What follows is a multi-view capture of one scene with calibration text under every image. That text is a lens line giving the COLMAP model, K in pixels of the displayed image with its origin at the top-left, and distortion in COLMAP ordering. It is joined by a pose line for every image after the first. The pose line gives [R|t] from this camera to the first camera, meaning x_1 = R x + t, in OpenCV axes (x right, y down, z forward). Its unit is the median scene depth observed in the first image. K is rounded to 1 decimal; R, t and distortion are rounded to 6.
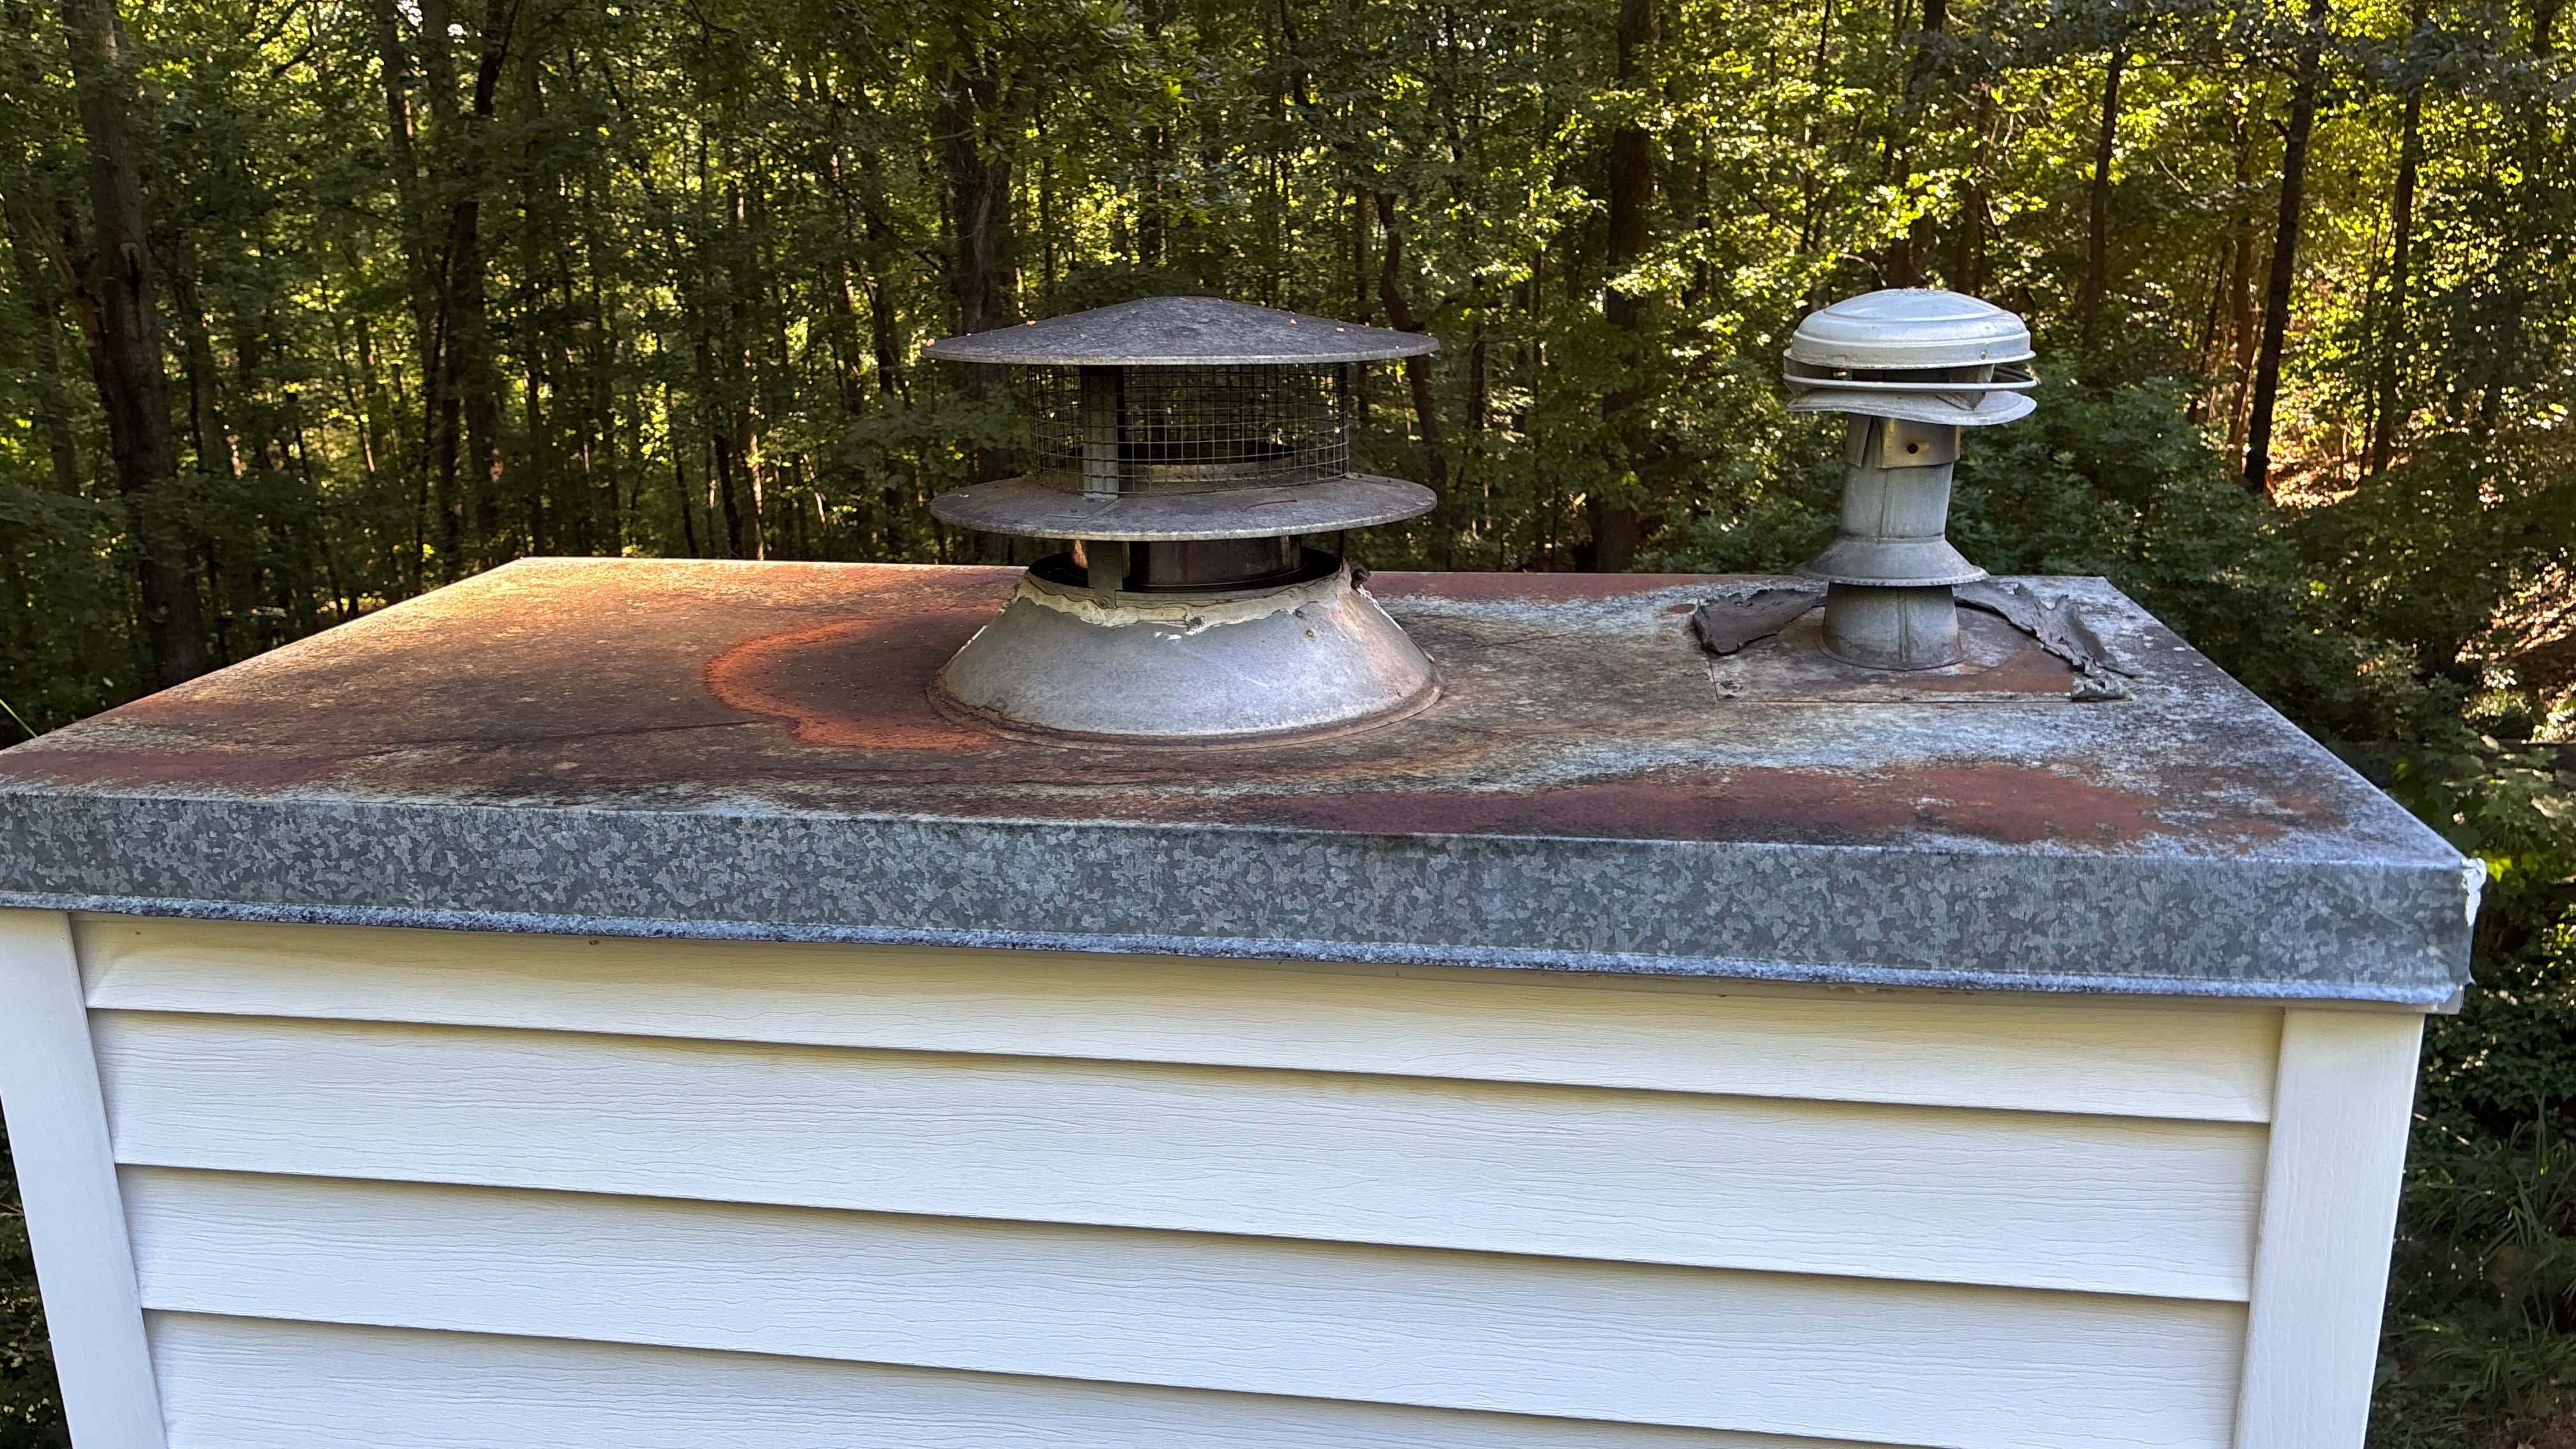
lens RADIAL K [[1971.0, 0, 1294.8], [0, 1971.0, 773.4], [0, 0, 1]] dist [0.035647, -0.038806]
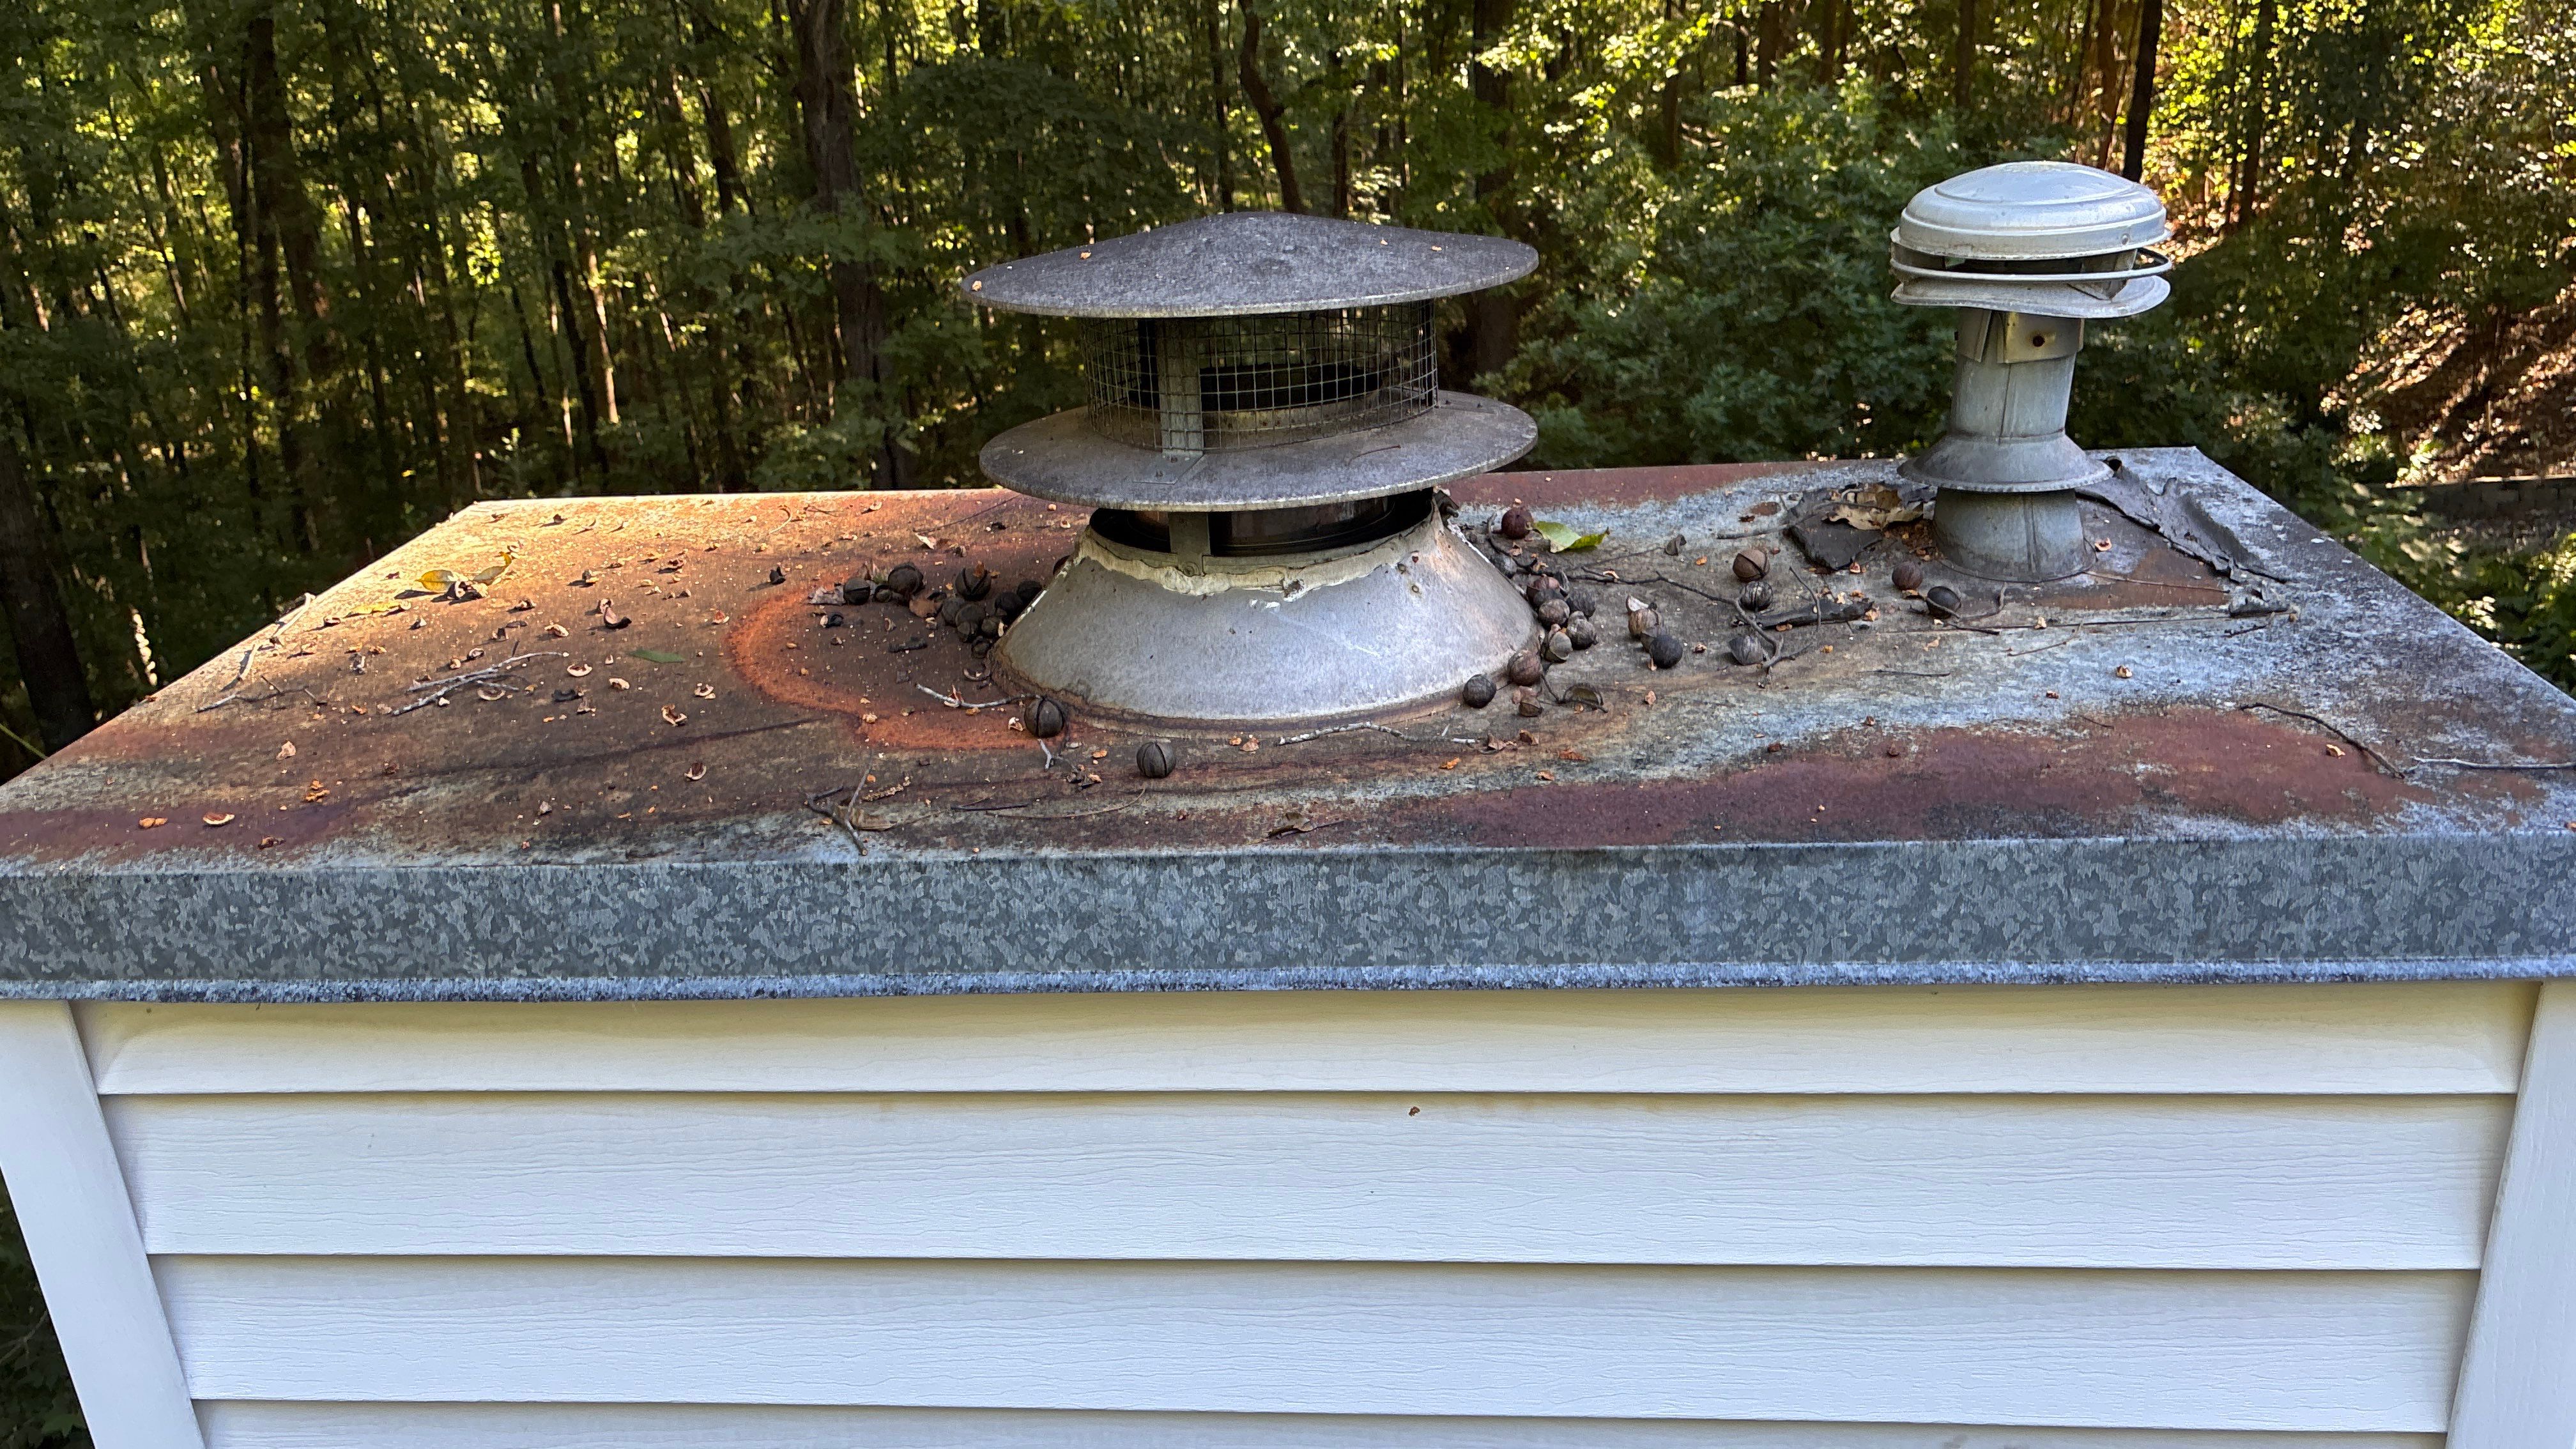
lens RADIAL K [[1971.0, 0, 1294.8], [0, 1971.0, 773.4], [0, 0, 1]] dist [0.035647, -0.038806]
pose [[0.996636, -0.062401, 0.053125, -0.118921], [0.056781, 0.993222, 0.101421, -0.095353], [-0.059093, -0.098063, 0.993424, 0.099568]]
